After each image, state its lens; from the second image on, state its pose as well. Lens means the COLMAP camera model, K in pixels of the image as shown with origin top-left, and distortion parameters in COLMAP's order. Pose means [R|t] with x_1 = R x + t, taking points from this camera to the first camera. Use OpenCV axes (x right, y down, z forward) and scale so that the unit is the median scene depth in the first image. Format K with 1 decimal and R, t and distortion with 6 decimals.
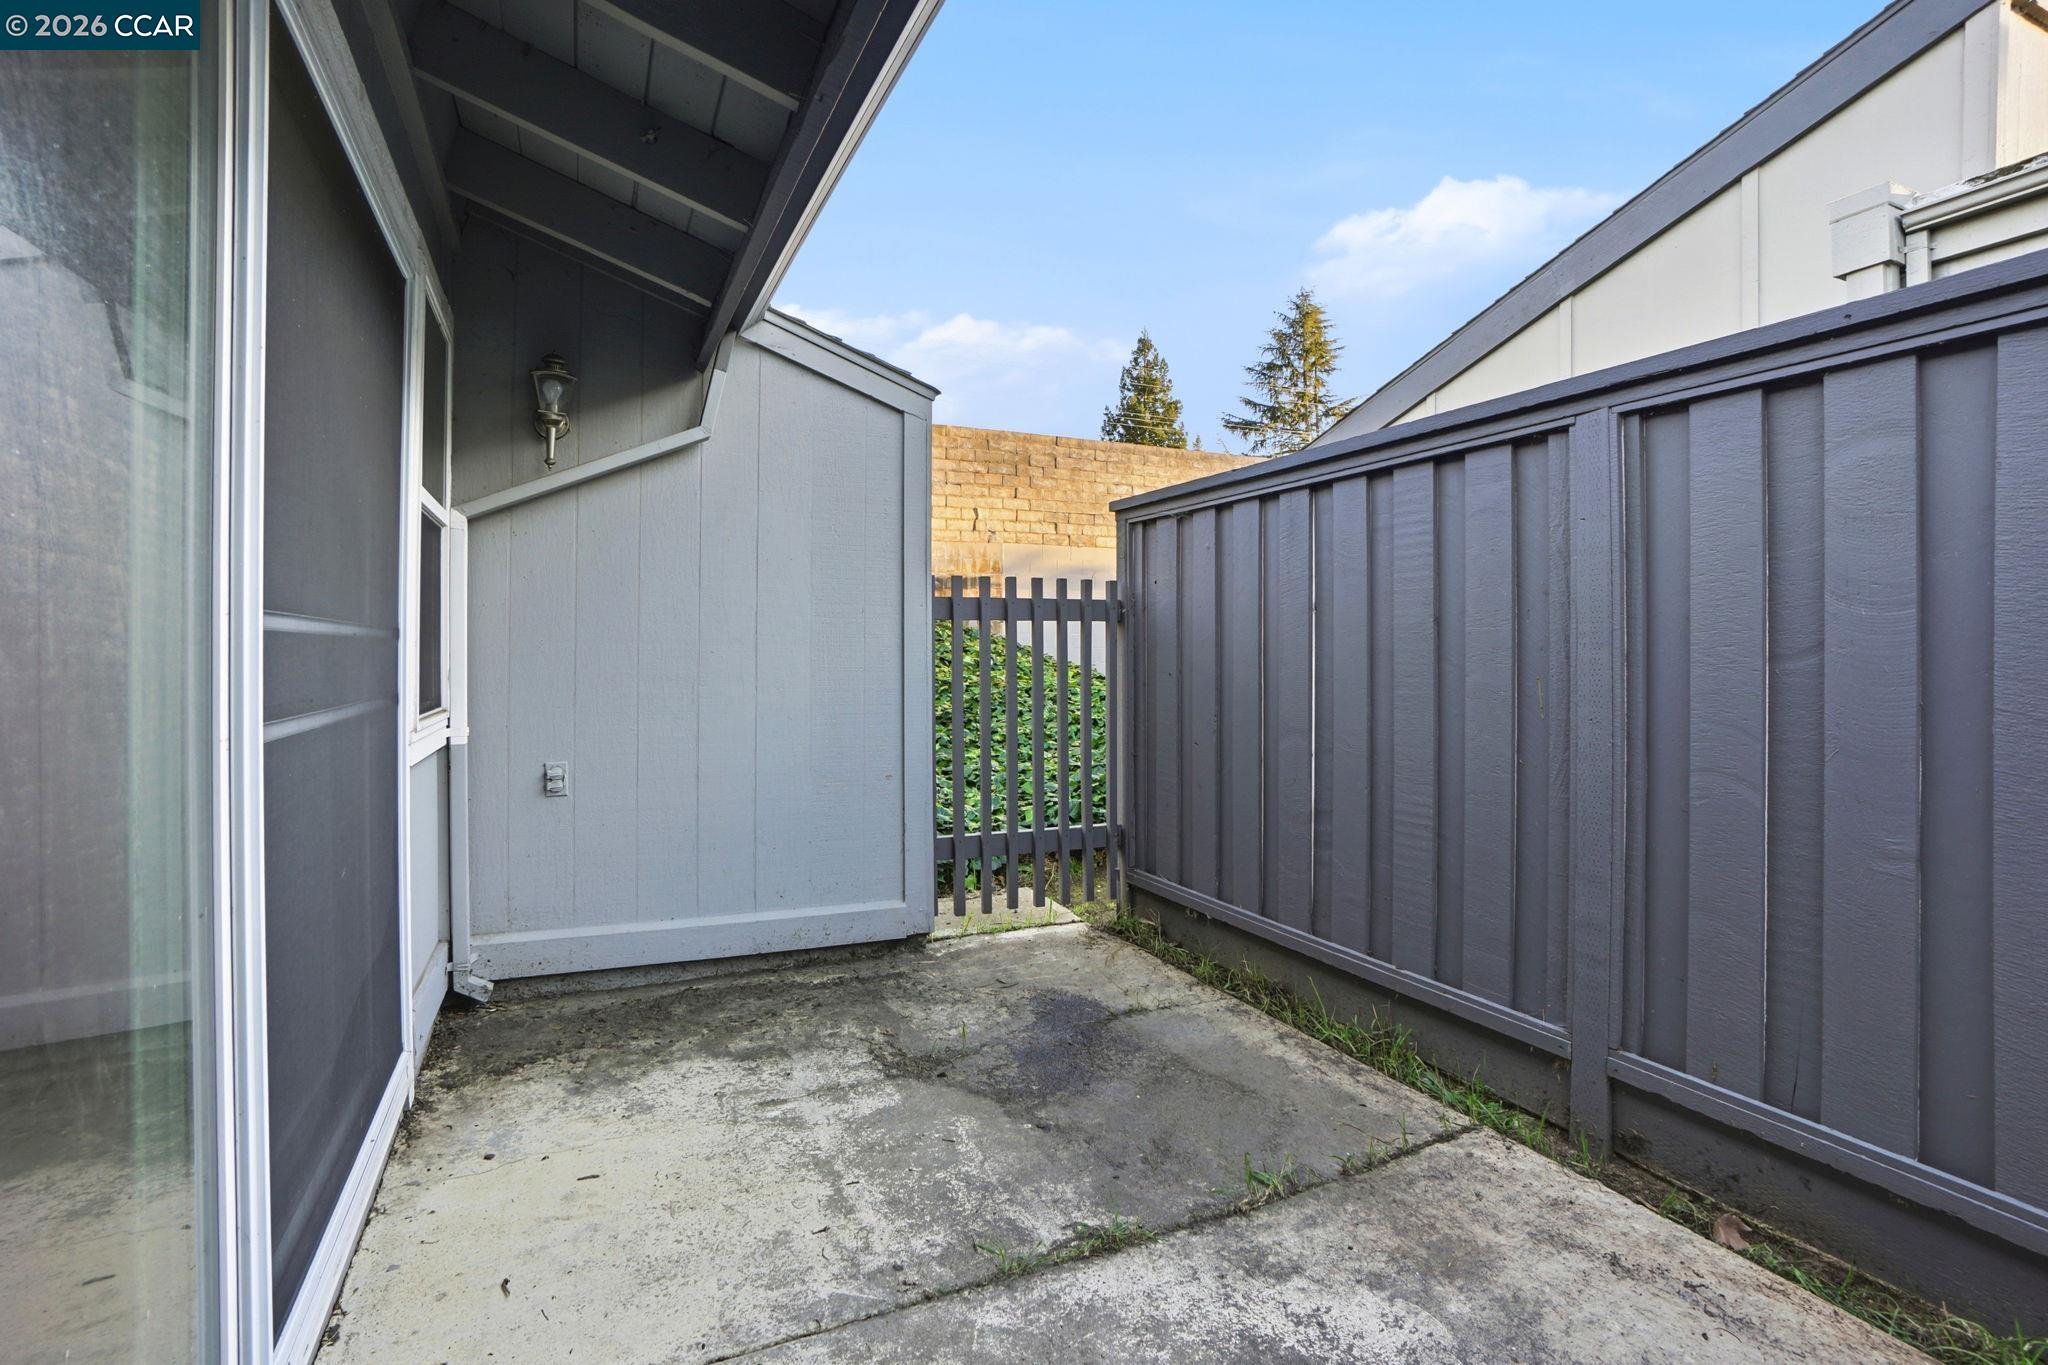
lens RADIAL K [[932.3, 0, 1017.4], [0, 932.3, 663.6], [0, 0, 1]] dist [-0.061879, 0.025414]
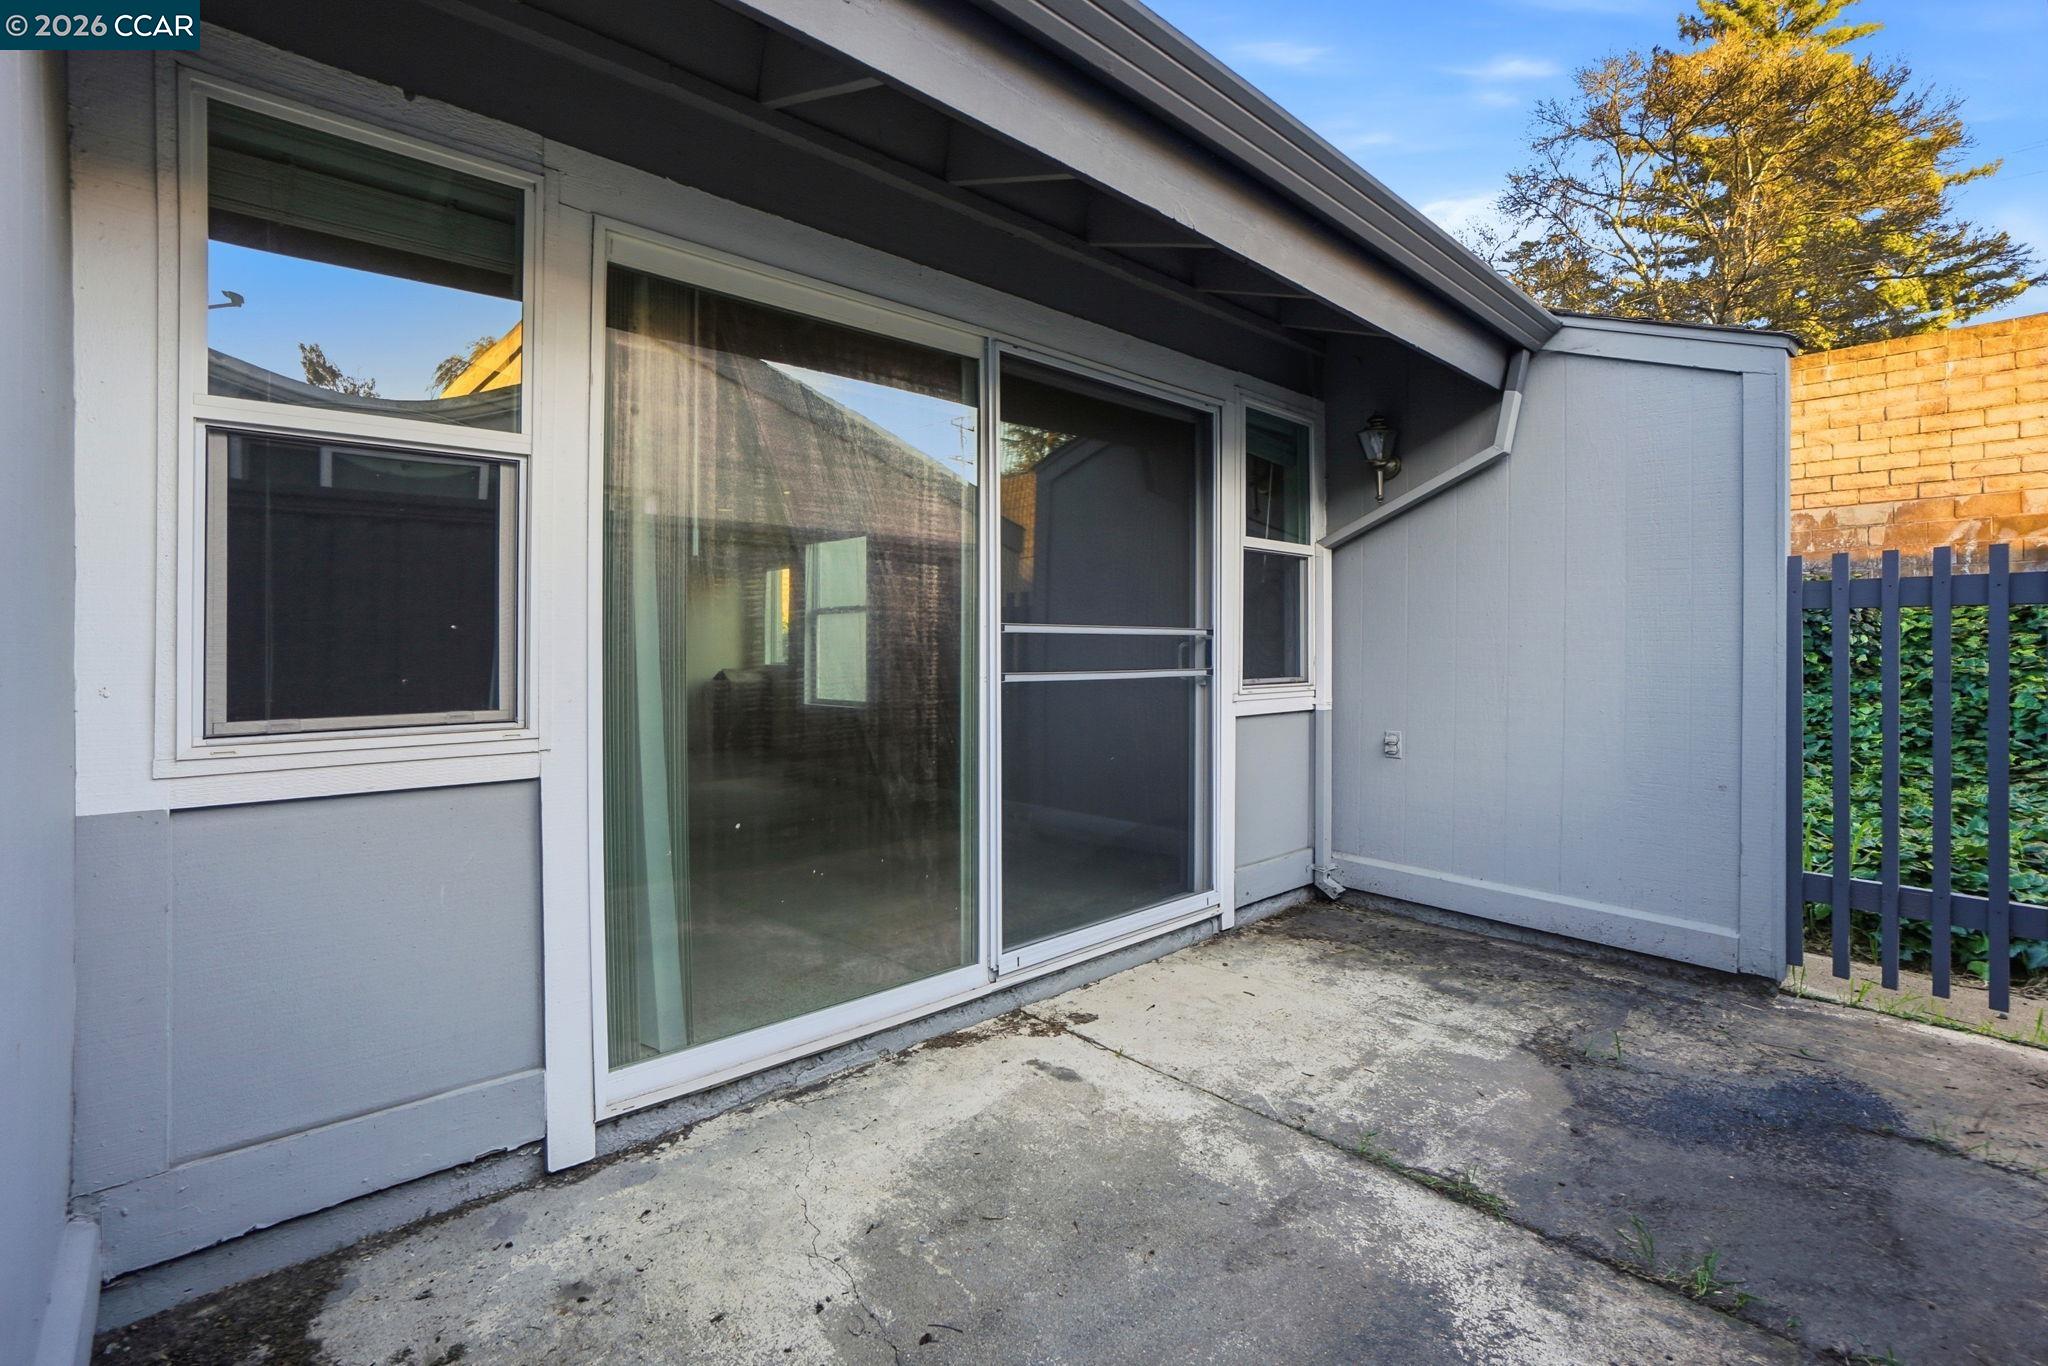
lens RADIAL K [[932.3, 0, 1017.4], [0, 932.3, 664.1], [0, 0, 1]] dist [-0.061879, 0.025414]
pose [[0.321494, 0.022884, -0.946635, 0.665797], [-0.019096, 0.999661, 0.017681, 0.002626], [0.946719, 0.012392, 0.321822, 0.113483]]
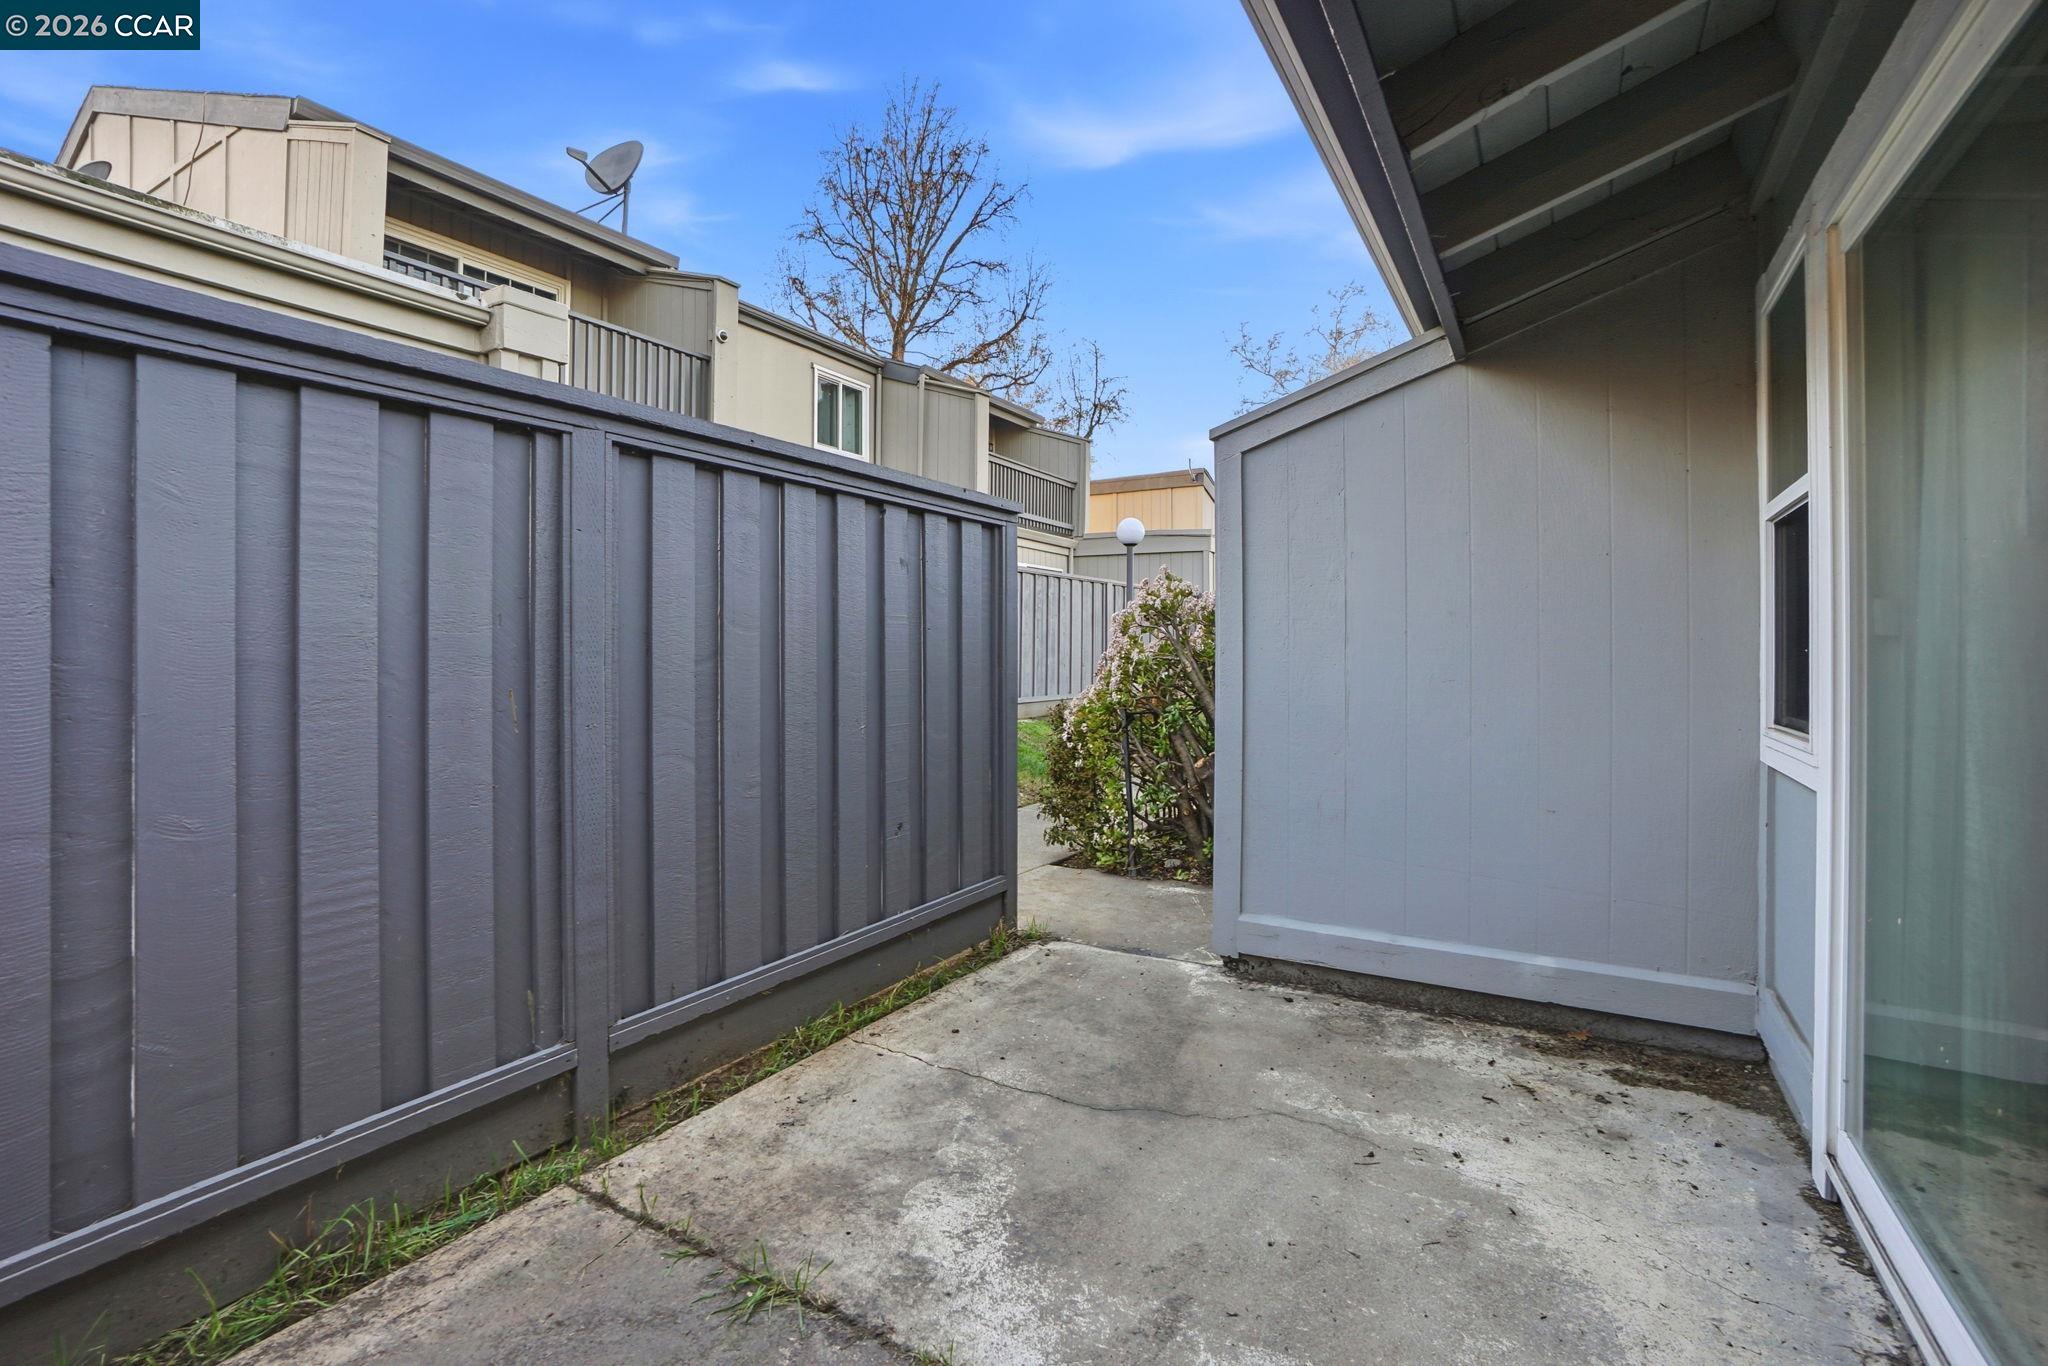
lens RADIAL K [[971.5, 0, 967.6], [0, 971.5, 653.1], [0, 0, 1]] dist [-0.065887, 0.029488]
pose [[-0.534675, -0.003125, 0.845052, -0.446625], [0.010303, 0.999895, 0.010216, -0.024451], [-0.844995, 0.014169, -0.534587, 1.034202]]
